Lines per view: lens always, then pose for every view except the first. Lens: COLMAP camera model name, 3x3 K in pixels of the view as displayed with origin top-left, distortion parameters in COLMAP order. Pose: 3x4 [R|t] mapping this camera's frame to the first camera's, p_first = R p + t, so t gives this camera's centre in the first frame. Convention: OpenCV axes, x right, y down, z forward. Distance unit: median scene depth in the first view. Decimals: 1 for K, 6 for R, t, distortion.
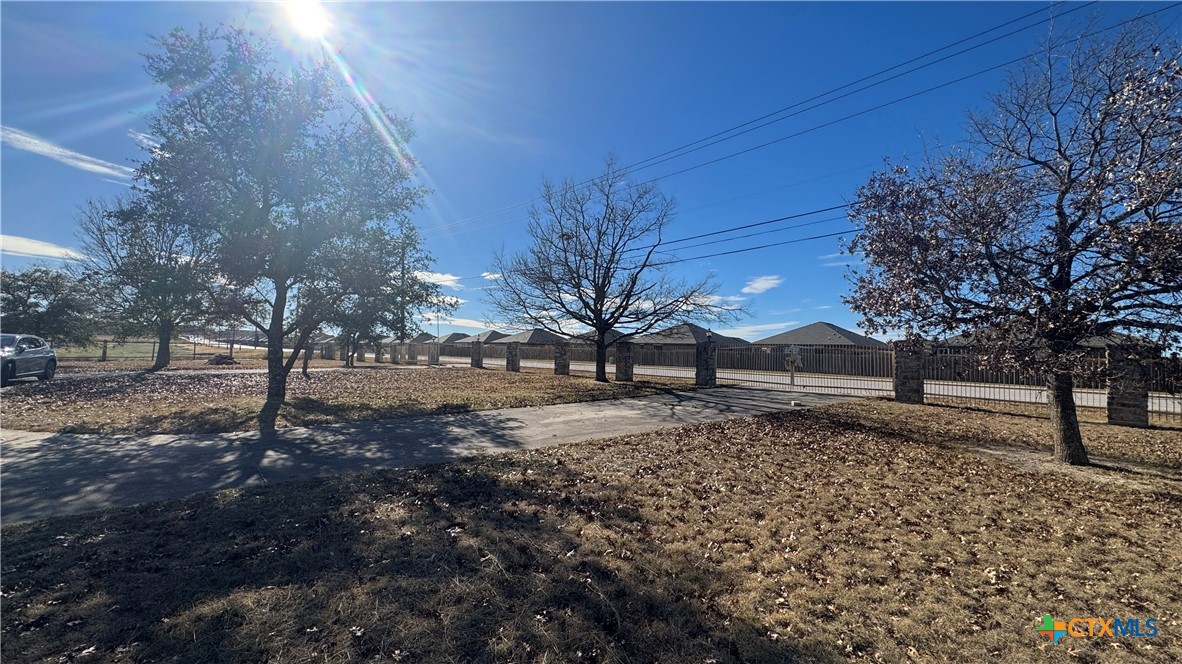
lens RADIAL K [[468.7, 0, 594.3], [0, 468.7, 327.2], [0, 0, 1]] dist [-0.005392, 0.000470]
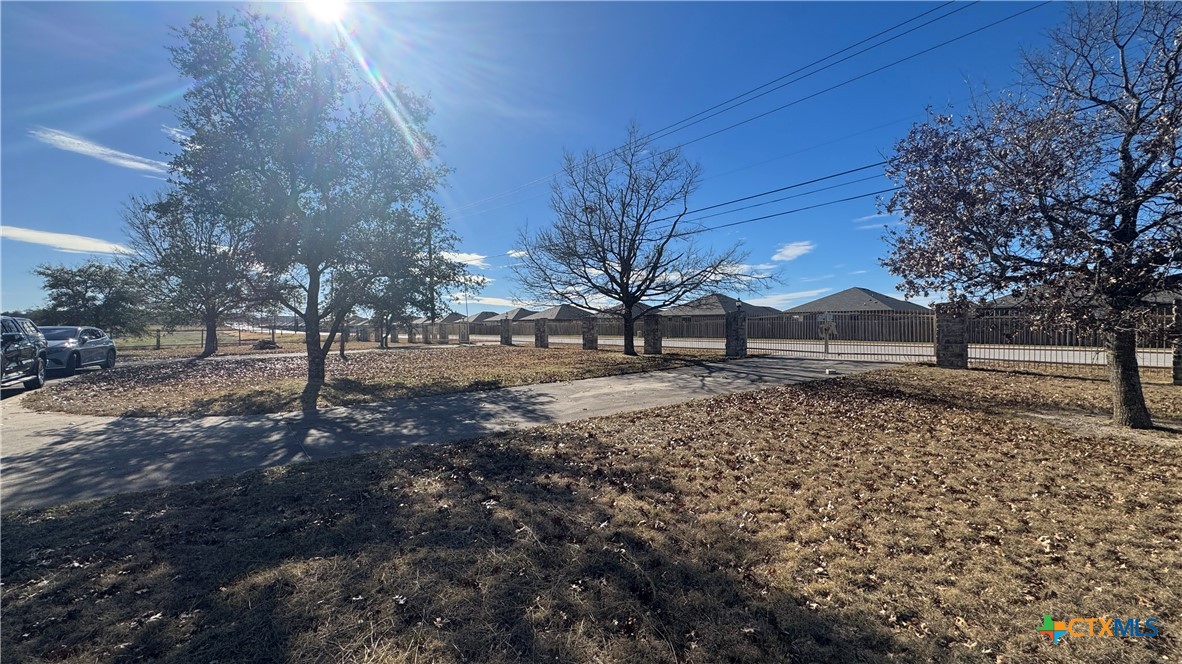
lens RADIAL K [[468.7, 0, 594.5], [0, 468.7, 326.7], [0, 0, 1]] dist [-0.005392, 0.000470]
pose [[0.997788, -0.031488, -0.058553, 0.000678], [0.034540, 0.998057, 0.051866, 0.003535], [0.056806, -0.053773, 0.996936, 0.009789]]
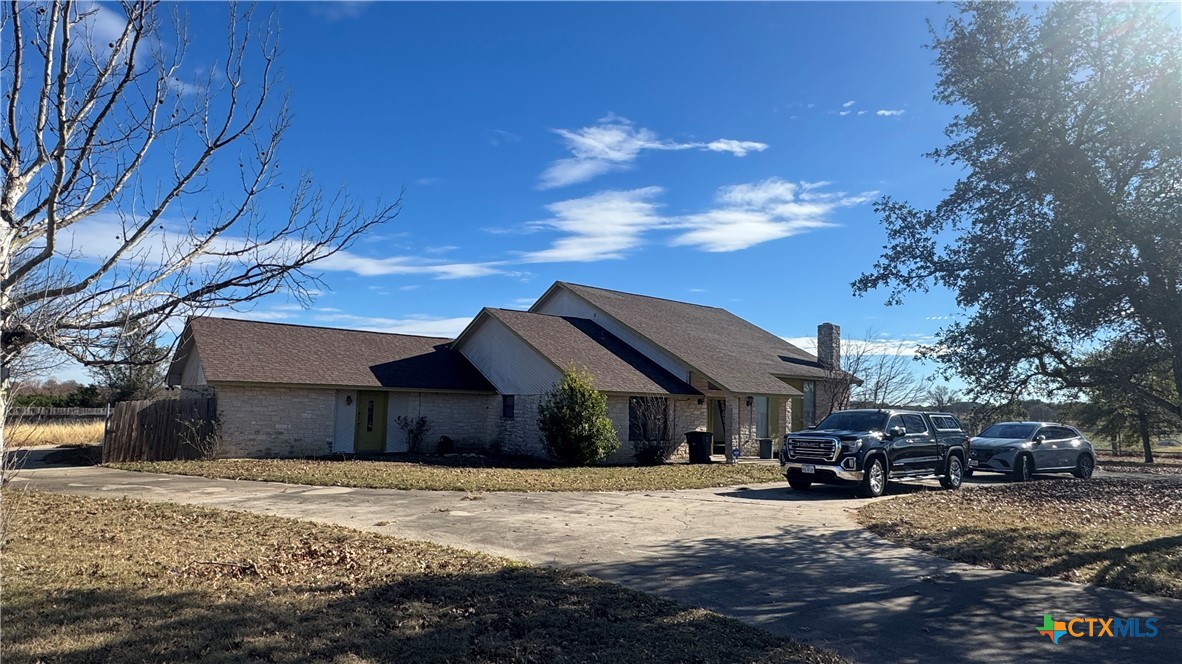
lens RADIAL K [[660.3, 0, 581.2], [0, 660.3, 330.5], [0, 0, 1]] dist [-0.003877, -0.000150]
pose [[-0.101142, -0.152676, -0.983087, 0.293665], [0.029876, 0.987243, -0.156395, 0.030149], [0.994423, -0.045189, -0.095291, 0.638481]]
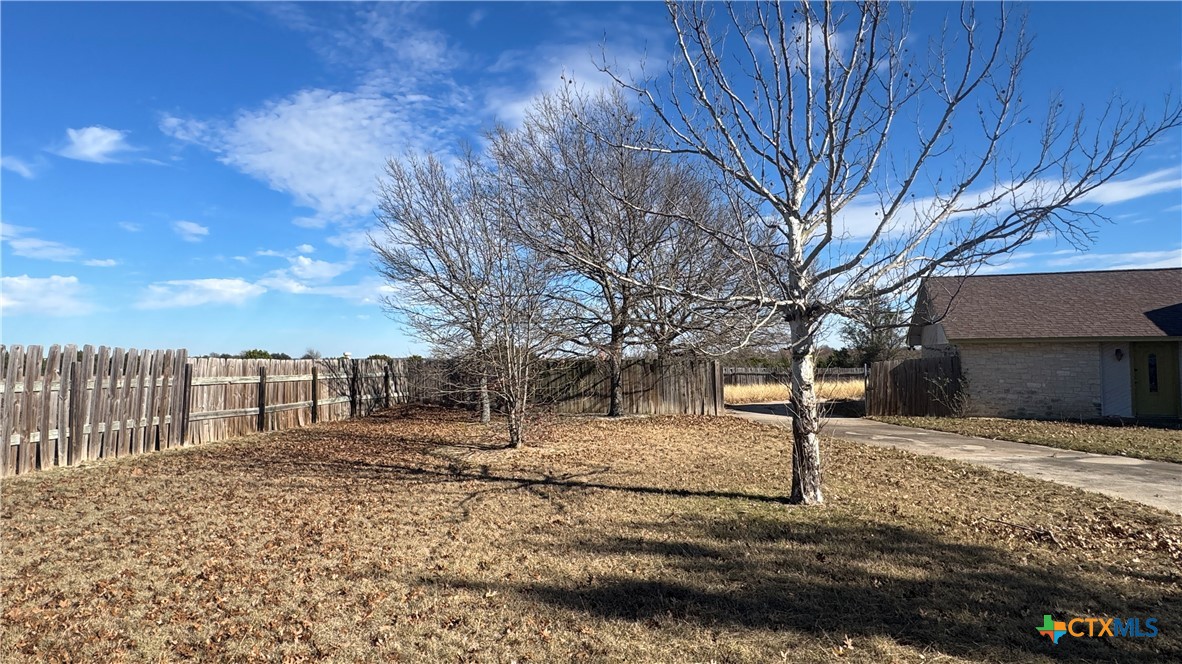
lens RADIAL K [[660.3, 0, 591.3], [0, 660.3, 328.0], [0, 0, 1]] dist [-0.003877, -0.000150]
pose [[-0.891231, -0.054234, -0.450296, 0.316343], [-0.003566, 0.993632, -0.112616, 0.030380], [0.453536, -0.098761, -0.885749, 0.596806]]
